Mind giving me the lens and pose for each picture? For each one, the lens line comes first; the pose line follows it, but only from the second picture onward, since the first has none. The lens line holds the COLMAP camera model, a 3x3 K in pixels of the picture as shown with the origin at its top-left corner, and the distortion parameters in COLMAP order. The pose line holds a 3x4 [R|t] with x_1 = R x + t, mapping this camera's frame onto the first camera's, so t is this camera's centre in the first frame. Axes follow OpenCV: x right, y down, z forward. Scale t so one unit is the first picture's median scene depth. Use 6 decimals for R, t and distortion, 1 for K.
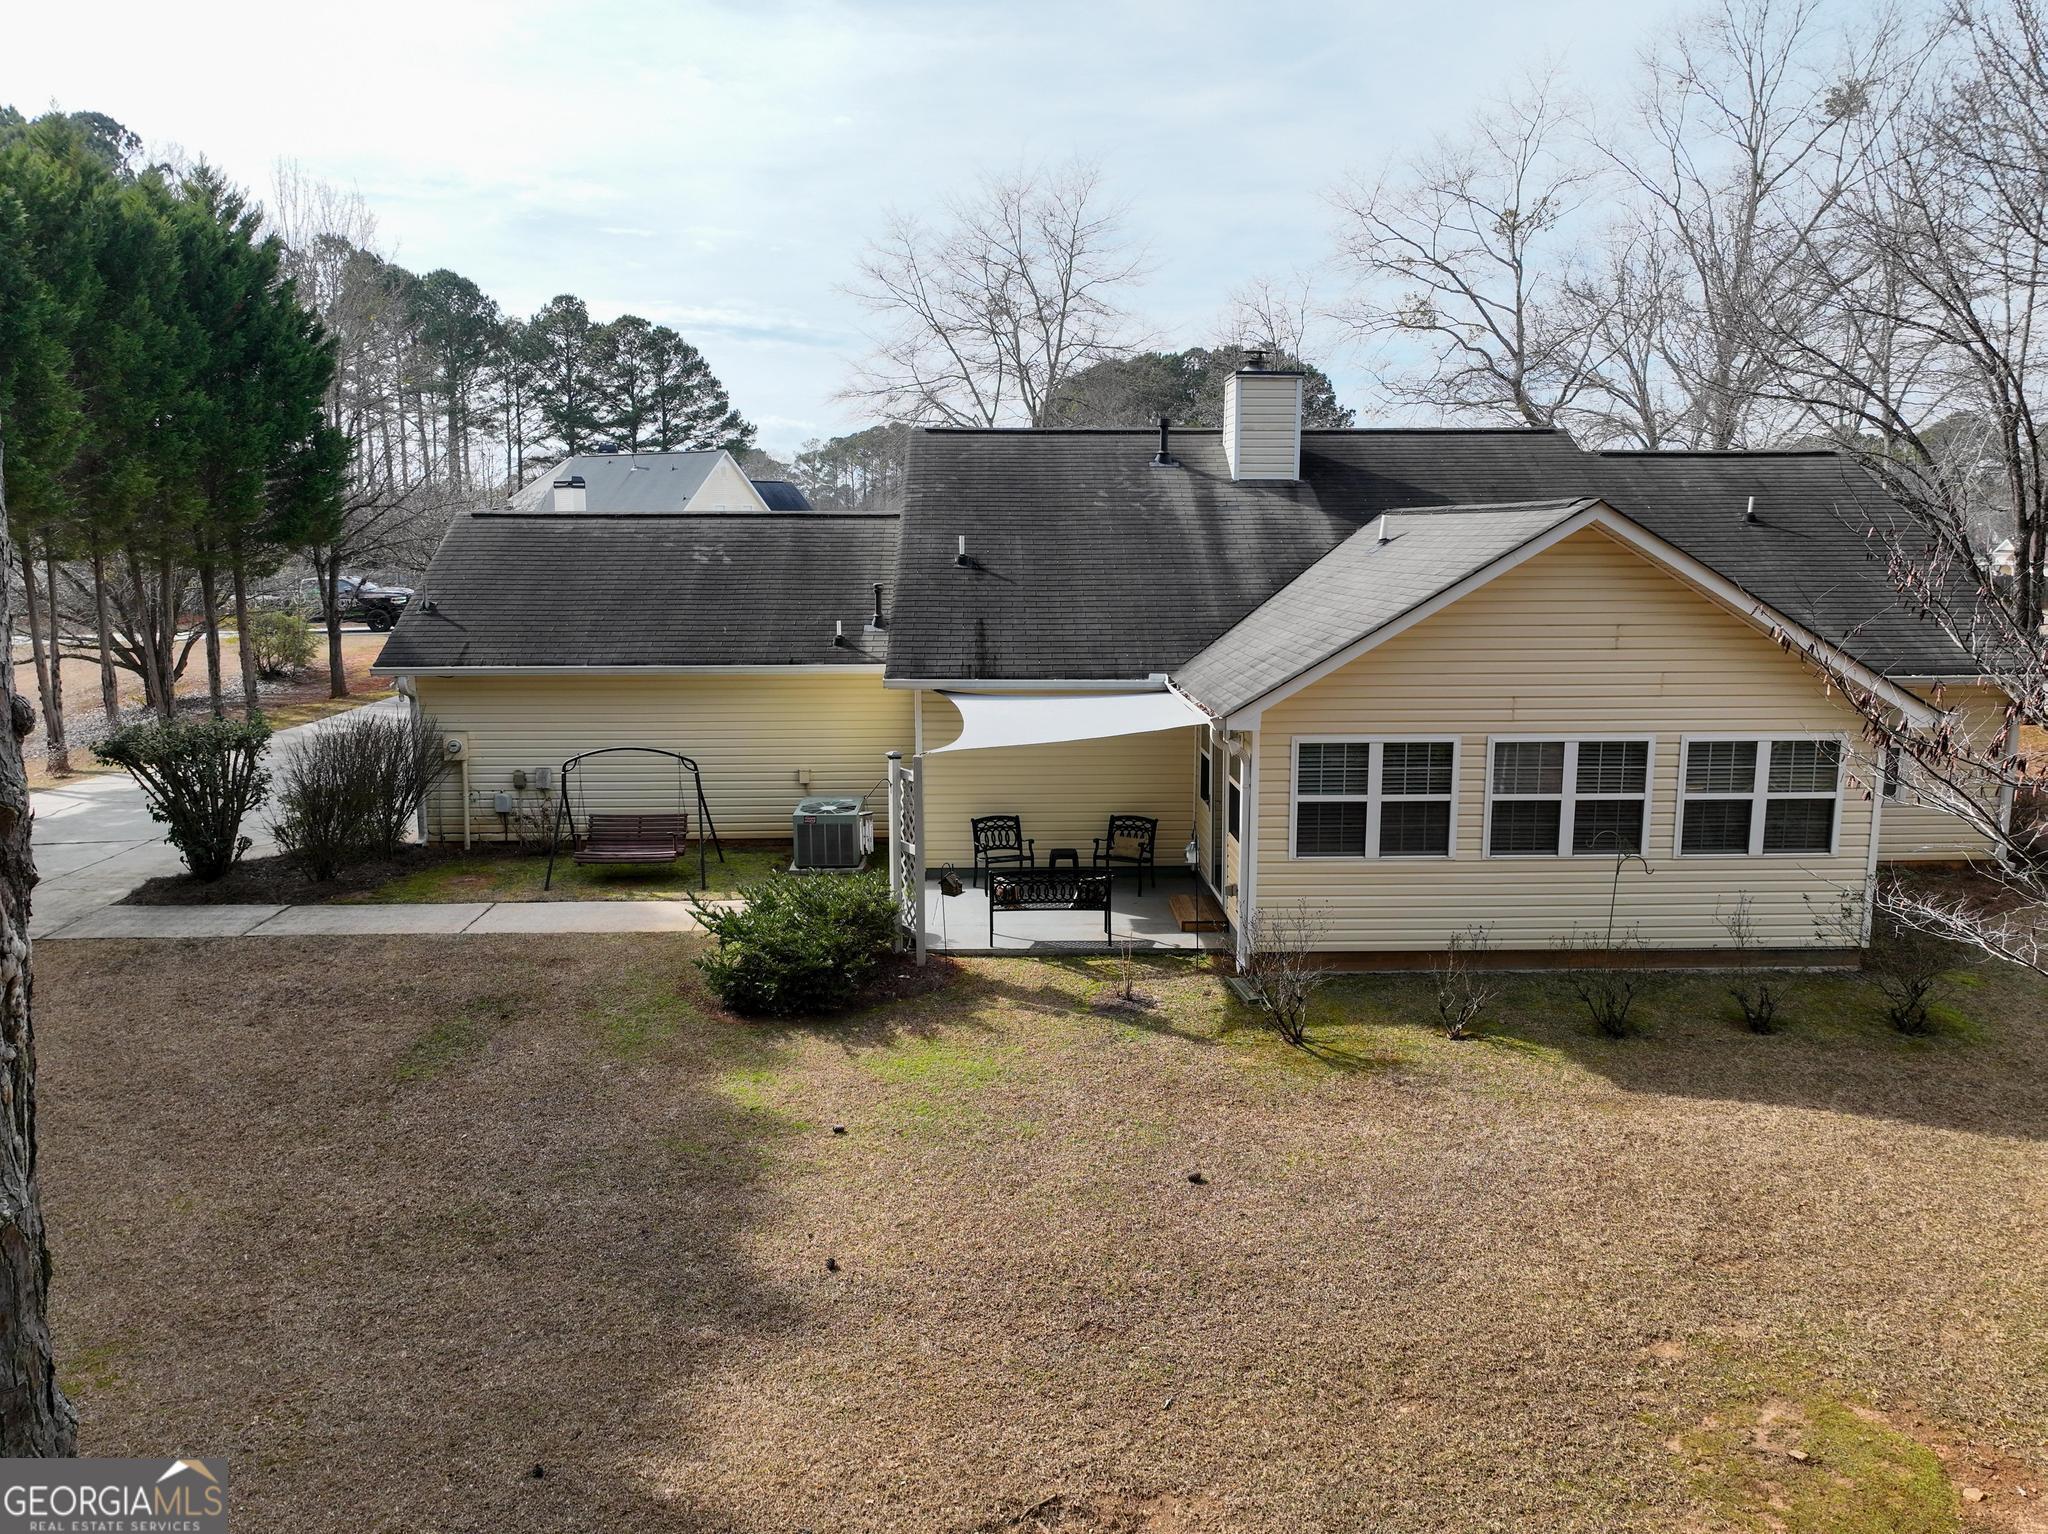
lens RADIAL K [[1419.2, 0, 1033.2], [0, 1419.2, 769.3], [0, 0, 1]] dist [0.005271, -0.004931]
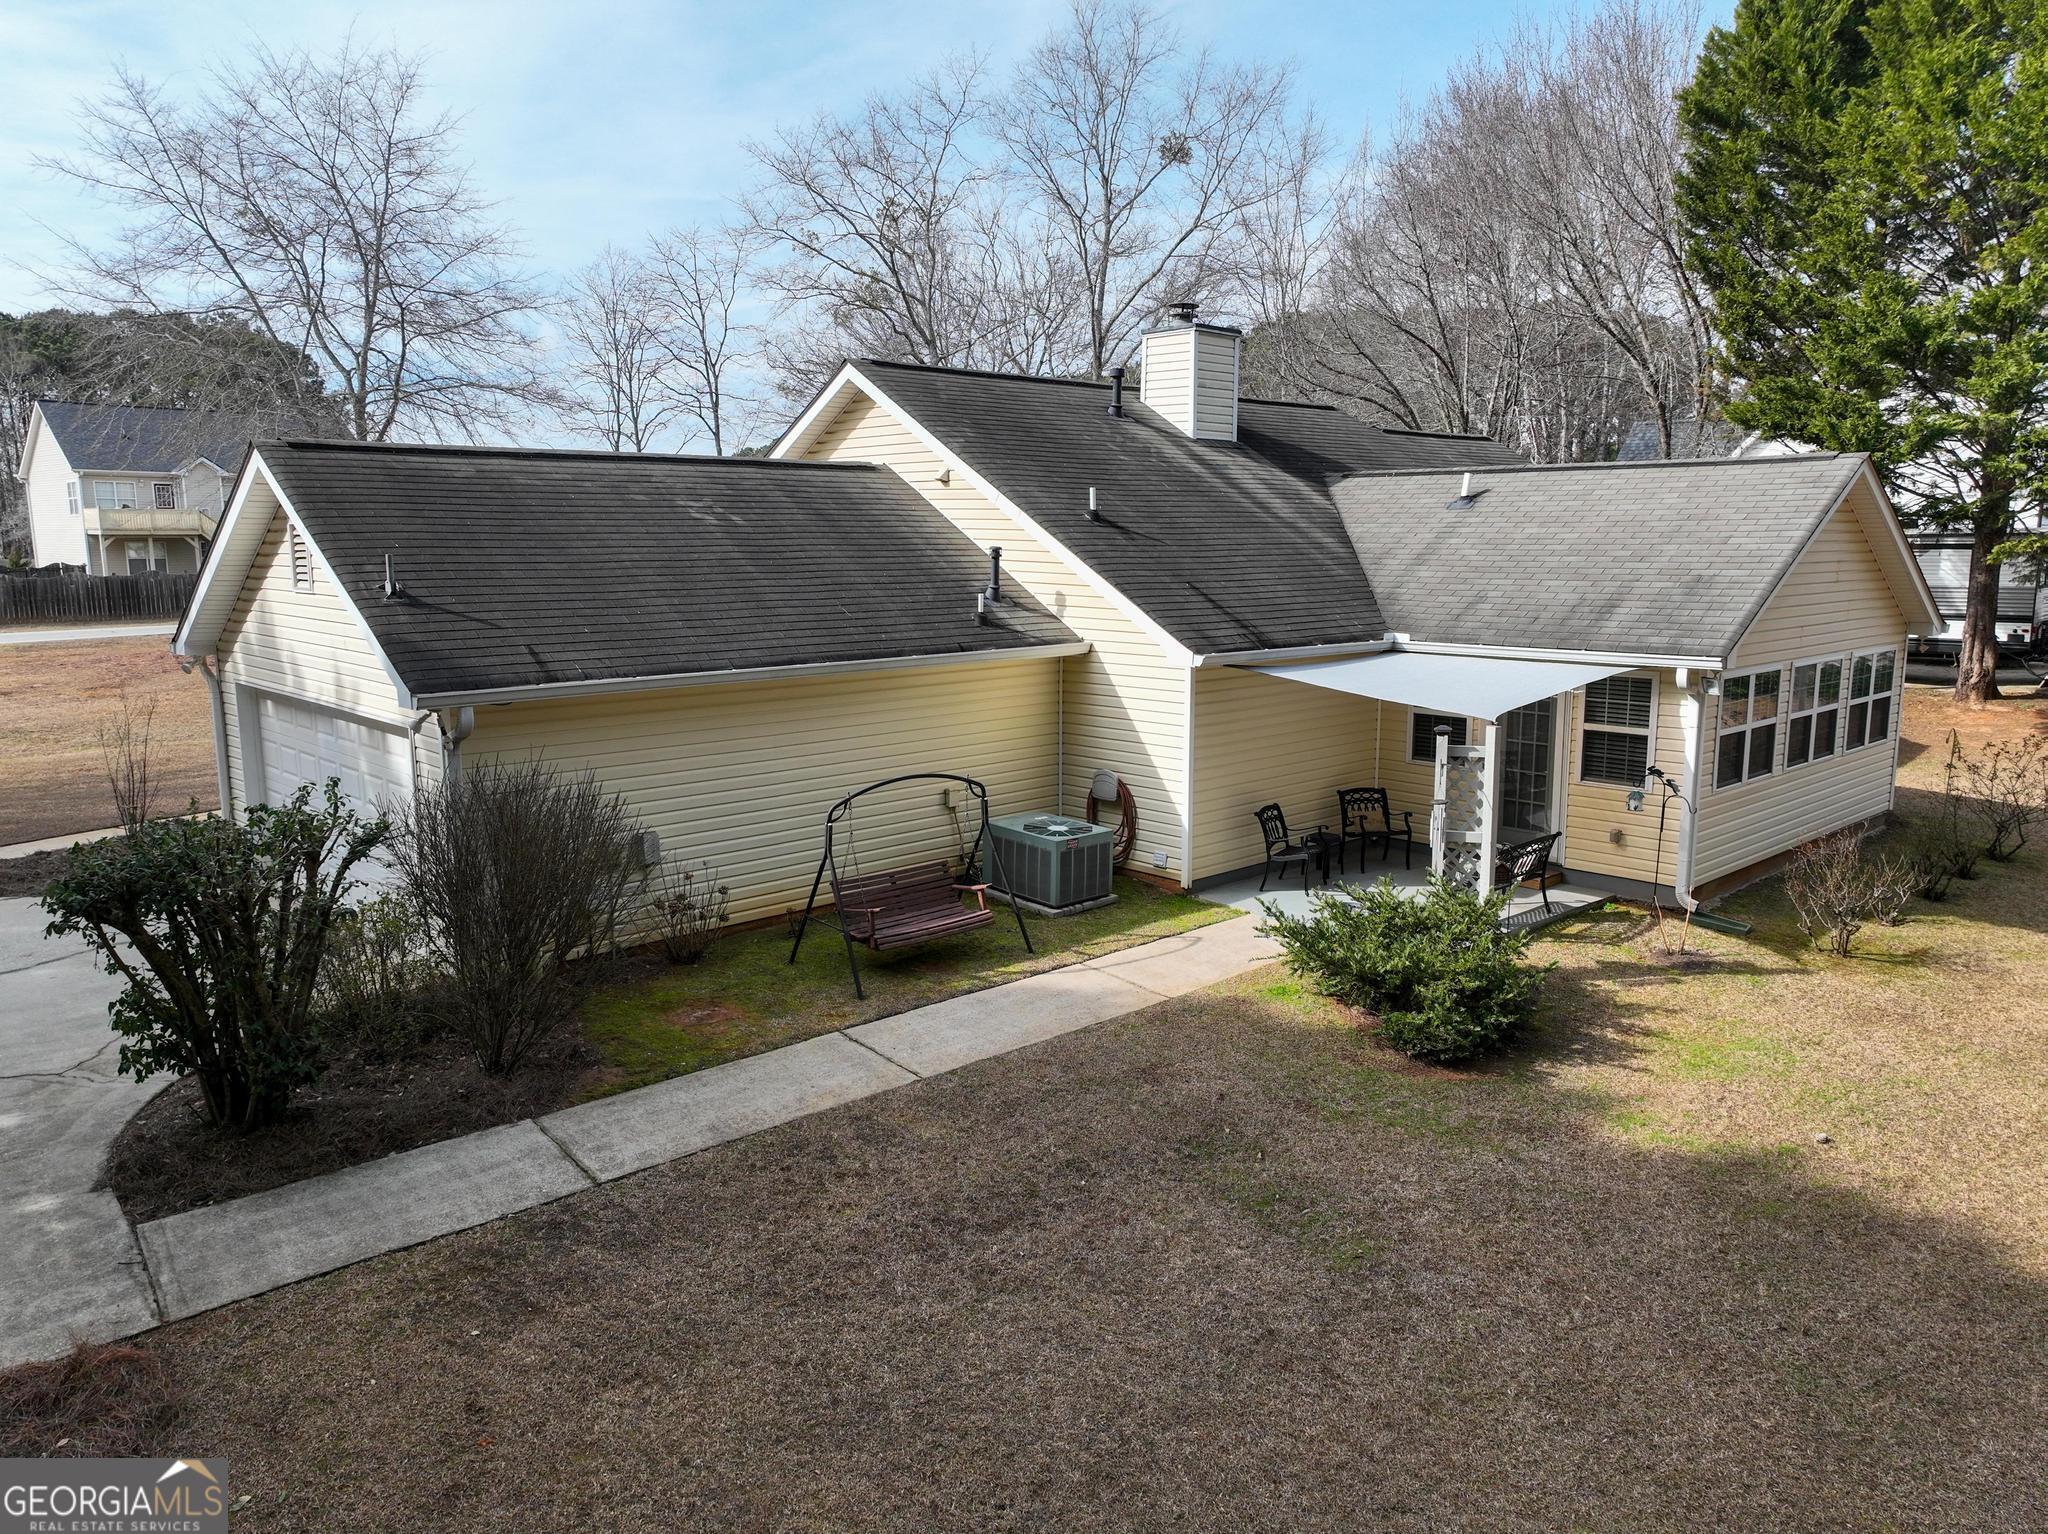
lens RADIAL K [[1419.2, 0, 1026.1], [0, 1419.2, 762.9], [0, 0, 1]] dist [0.005271, -0.004931]
pose [[0.756006, -0.104751, 0.646128, -0.886234], [0.109734, 0.993424, 0.032659, -0.048203], [-0.645300, 0.046212, 0.762530, 0.545190]]
